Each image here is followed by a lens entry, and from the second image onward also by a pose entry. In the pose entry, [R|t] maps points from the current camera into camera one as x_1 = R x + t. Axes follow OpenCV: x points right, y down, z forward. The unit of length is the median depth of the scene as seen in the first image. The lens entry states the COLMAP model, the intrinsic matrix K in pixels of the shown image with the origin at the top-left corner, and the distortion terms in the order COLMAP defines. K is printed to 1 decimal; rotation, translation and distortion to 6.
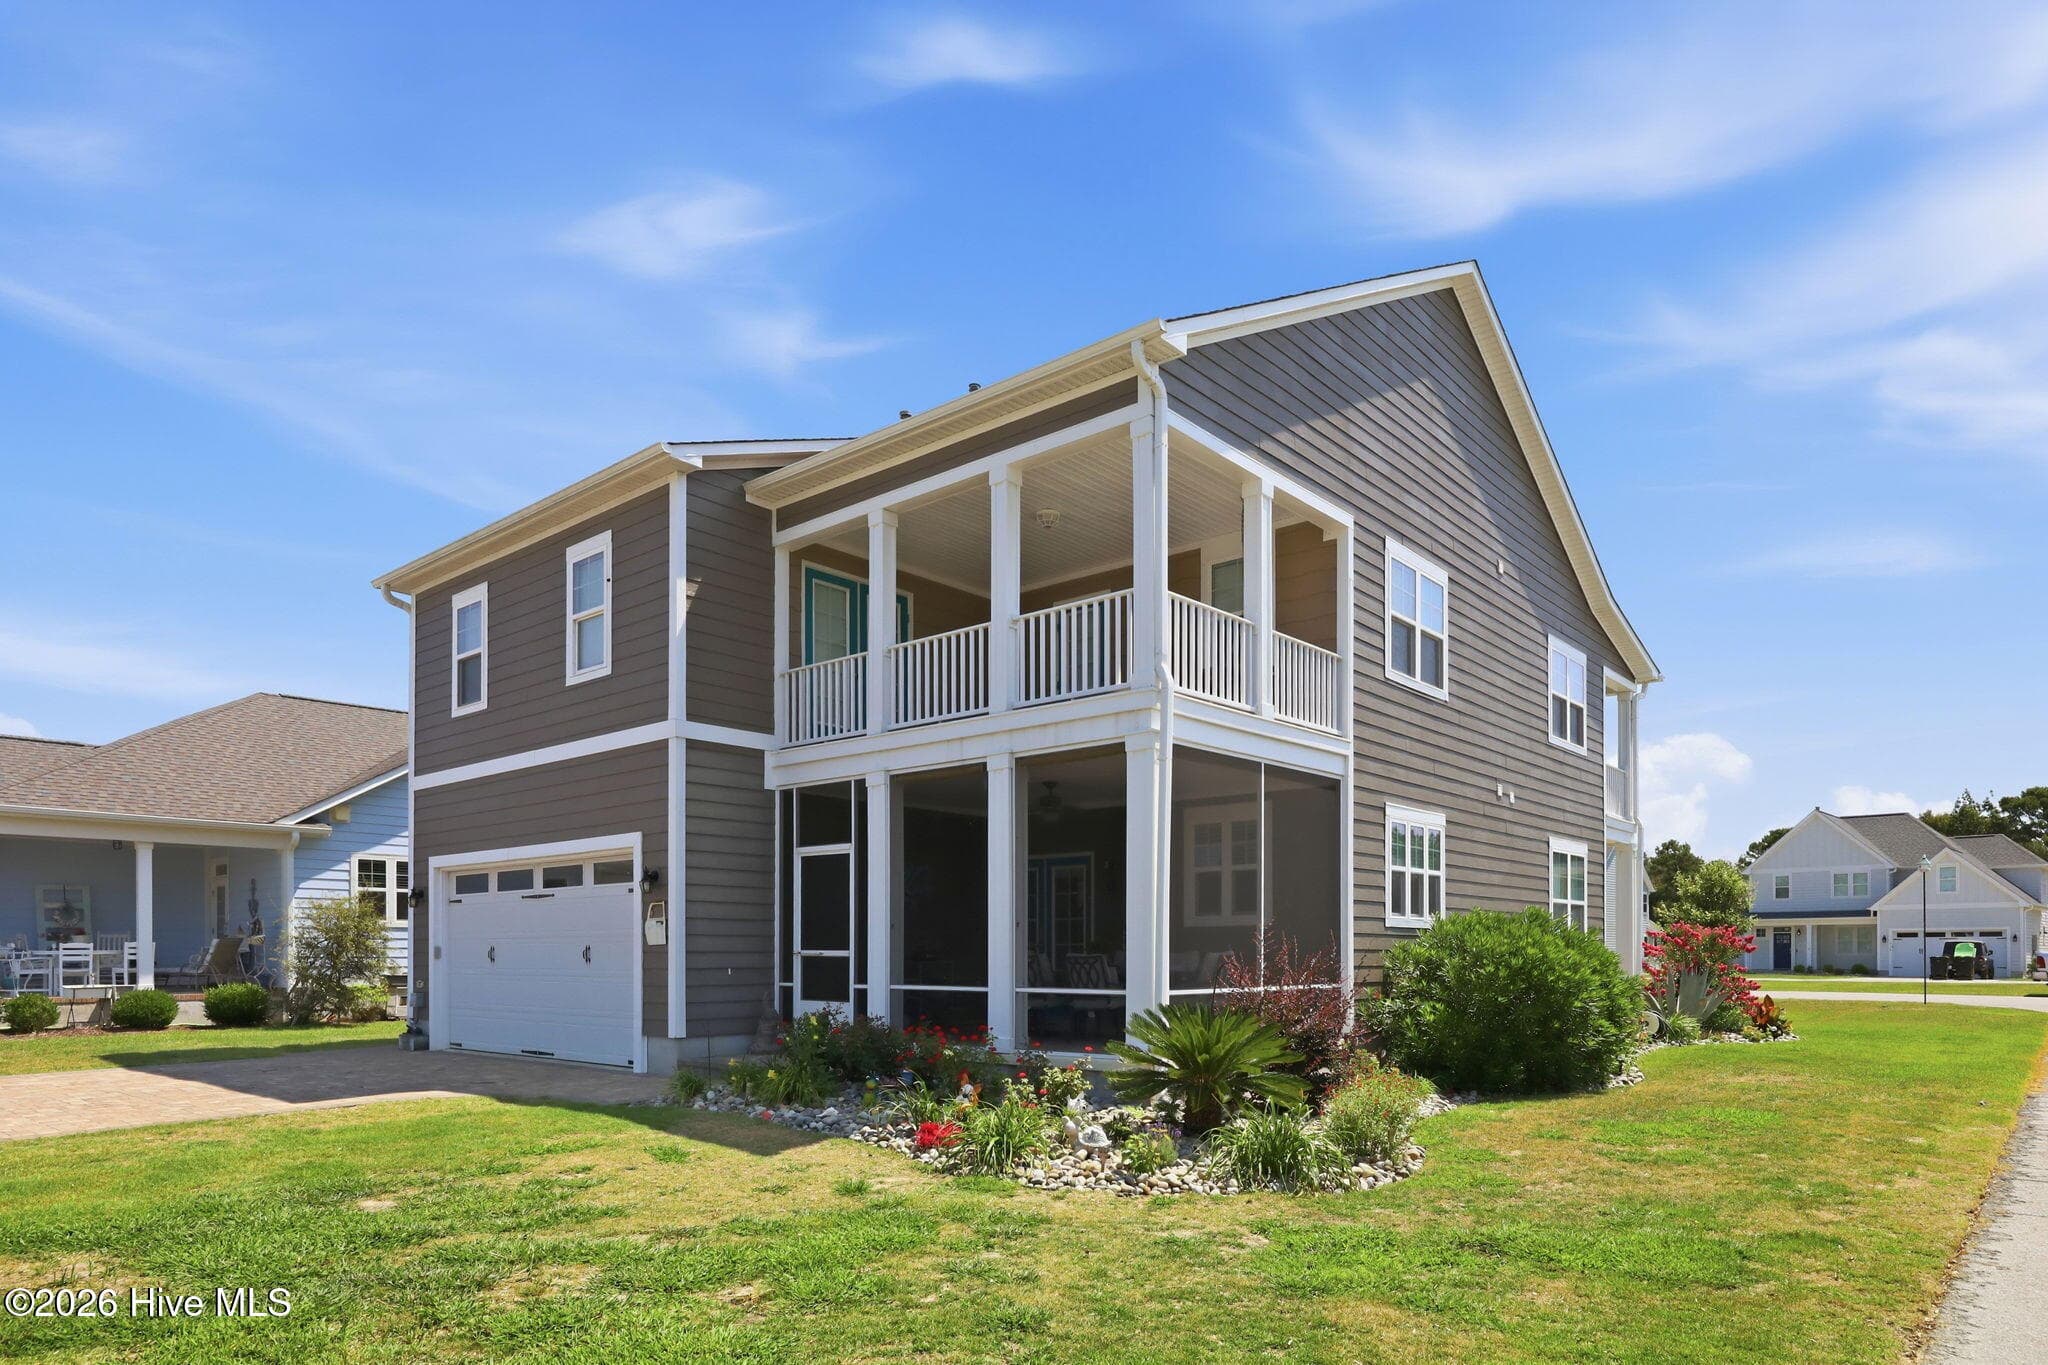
lens RADIAL K [[1240.4, 0, 1058.8], [0, 1240.4, 946.6], [0, 0, 1]] dist [-0.024986, -0.001080]
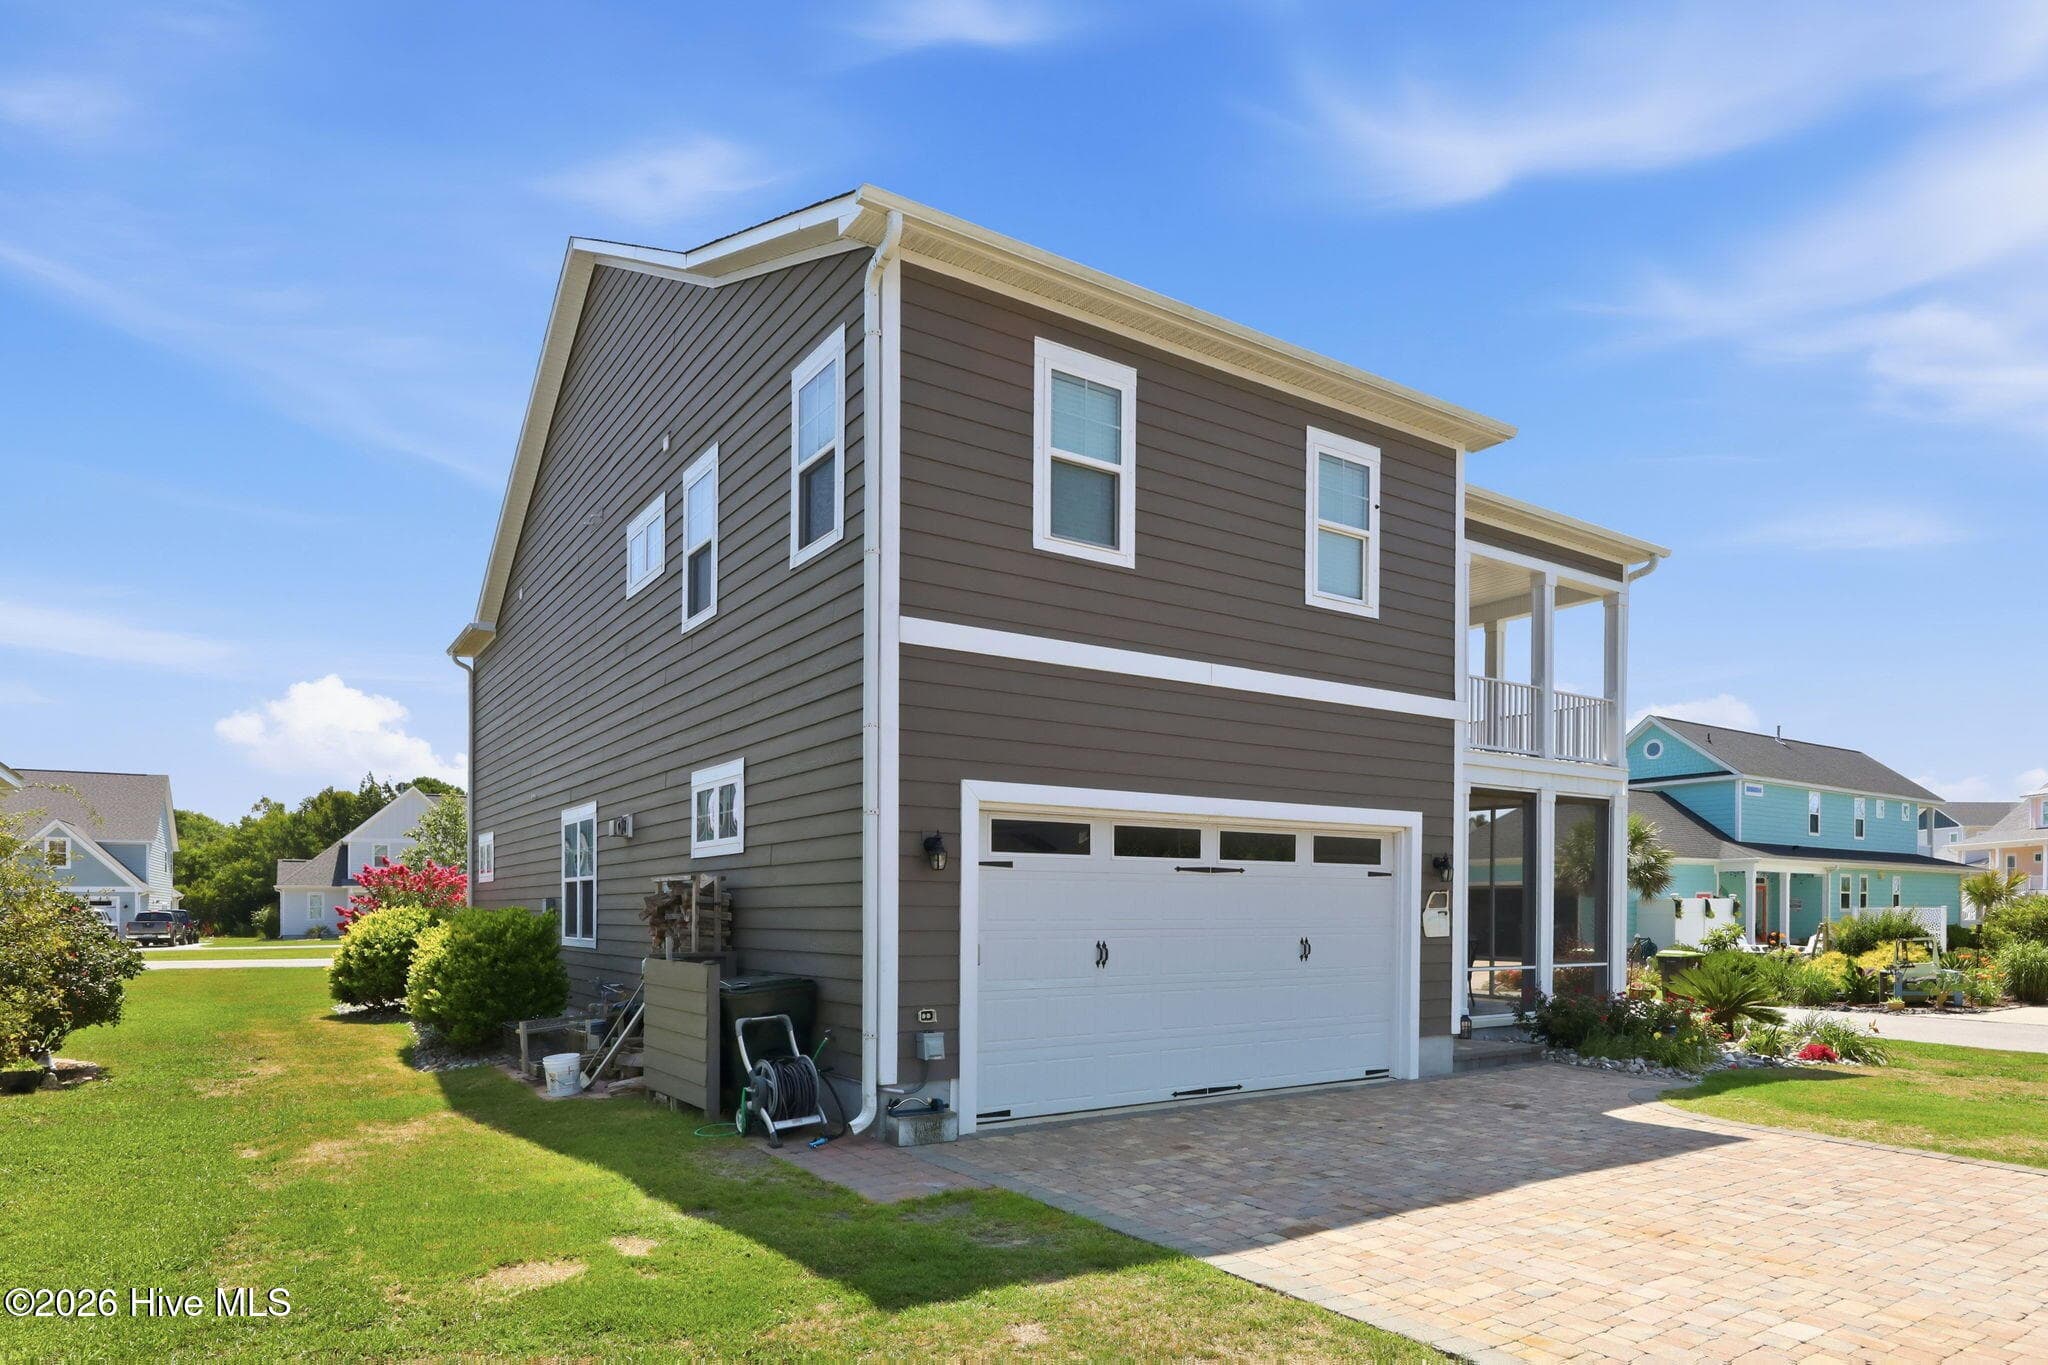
lens RADIAL K [[1209.2, 0, 1047.6], [0, 1209.2, 922.7], [0, 0, 1]] dist [-0.006289, -0.001878]
pose [[0.270784, -0.004952, 0.962627, -1.254772], [-0.004808, 0.999967, 0.006497, -0.016248], [-0.962628, -0.006387, 0.270751, 1.014864]]
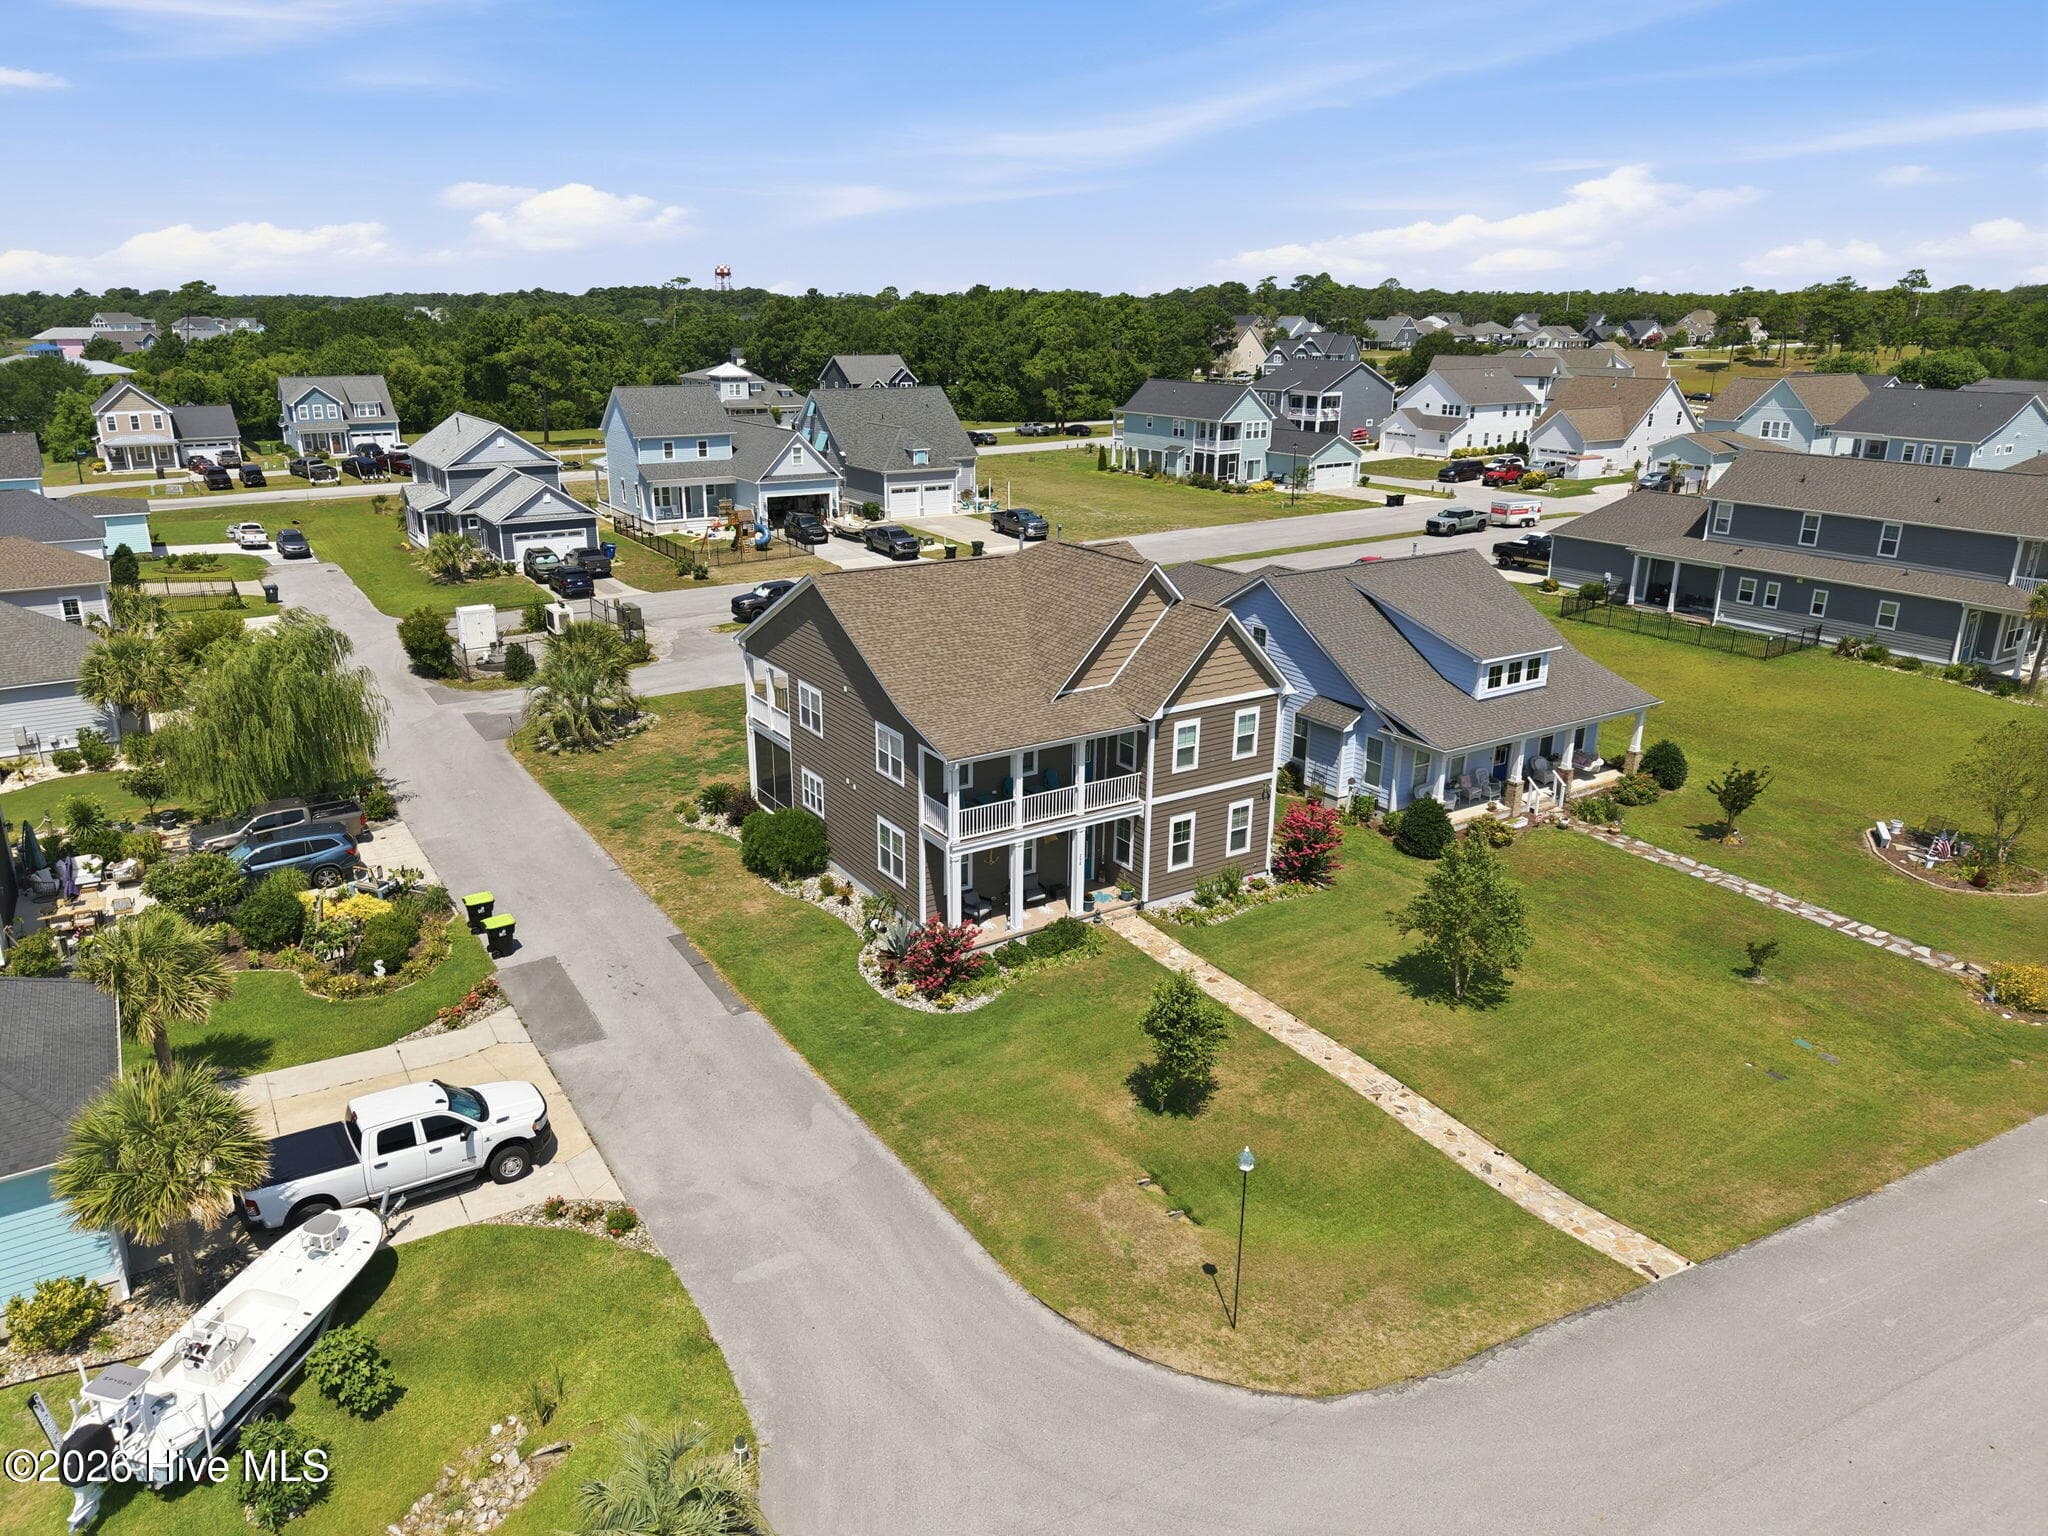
lens RADIAL K [[1369.0, 0, 985.3], [0, 1369.0, 763.3], [0, 0, 1]] dist [0.044111, -0.063750]
pose [[-0.321014, 0.301411, -0.897831, 3.217860], [0.006353, 0.948669, 0.316206, -1.213790], [0.947053, 0.095803, -0.306451, 2.540131]]
